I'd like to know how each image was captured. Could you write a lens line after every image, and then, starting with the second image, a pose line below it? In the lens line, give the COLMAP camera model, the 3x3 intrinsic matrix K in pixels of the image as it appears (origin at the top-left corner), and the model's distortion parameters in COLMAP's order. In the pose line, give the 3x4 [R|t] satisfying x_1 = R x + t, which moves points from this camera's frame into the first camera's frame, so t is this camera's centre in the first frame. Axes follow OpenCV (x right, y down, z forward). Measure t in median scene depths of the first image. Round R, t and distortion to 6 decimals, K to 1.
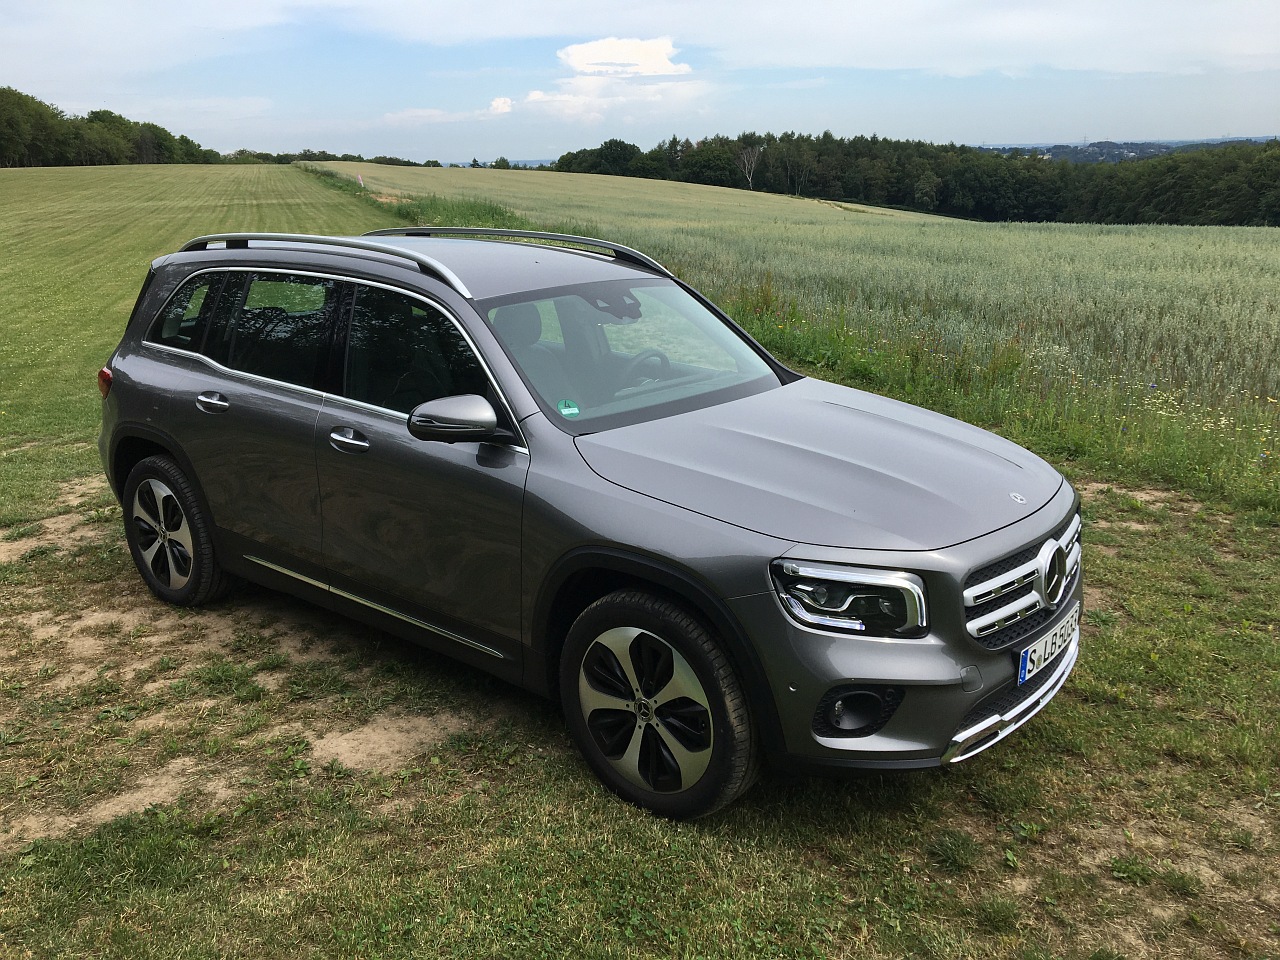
lens RADIAL K [[1046.4, 0, 640.0], [0, 1046.4, 480.0], [0, 0, 1]] dist [0.064673, -0.103446]
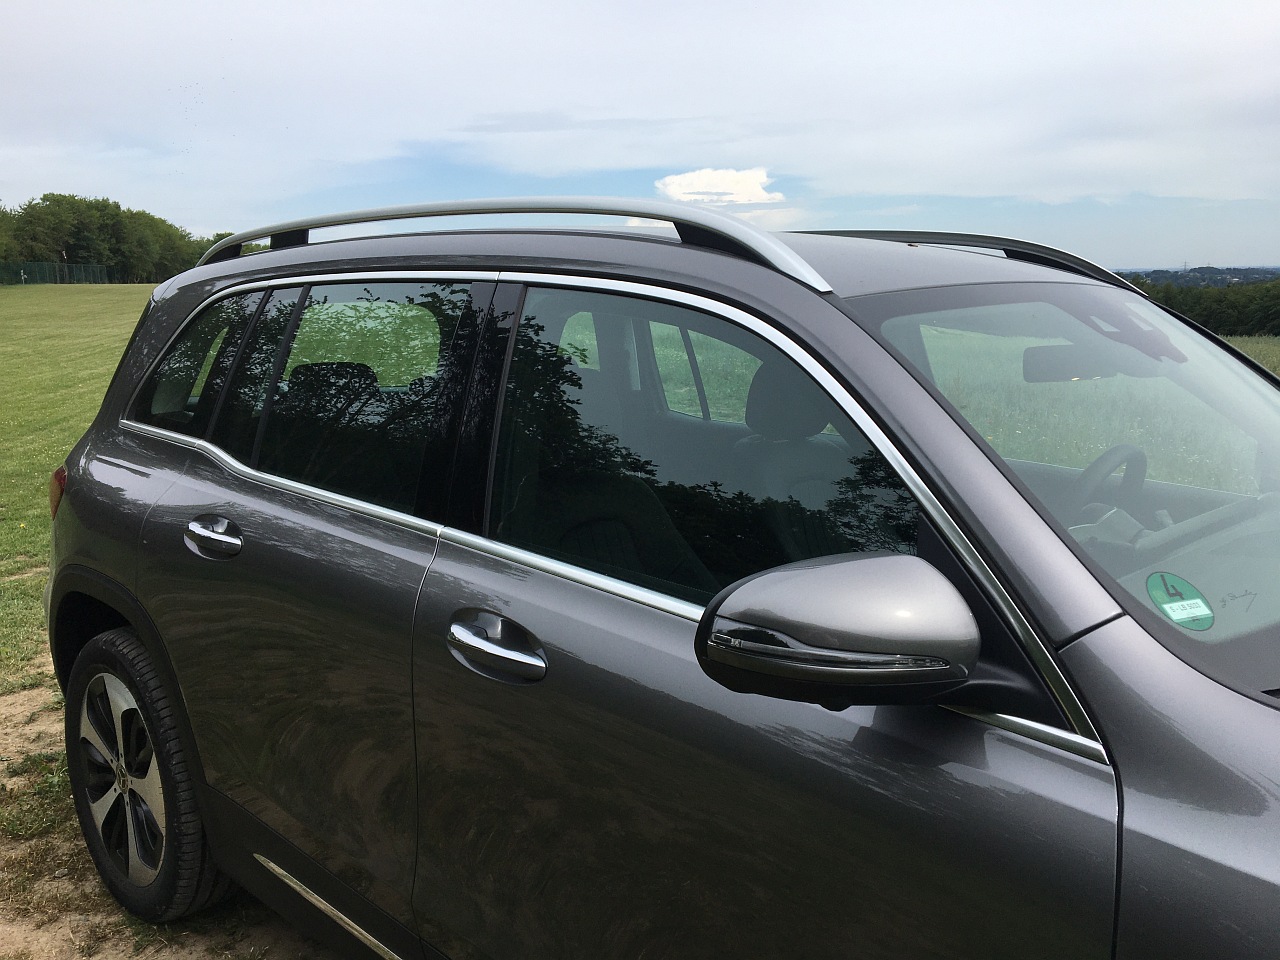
lens RADIAL K [[1046.4, 0, 640.0], [0, 1046.4, 480.0], [0, 0, 1]] dist [0.064673, -0.103446]
pose [[0.996320, 0.019914, -0.083363, -0.154314], [-0.028956, 0.993652, -0.108709, -0.048345], [0.080669, 0.110723, 0.990572, 0.488526]]
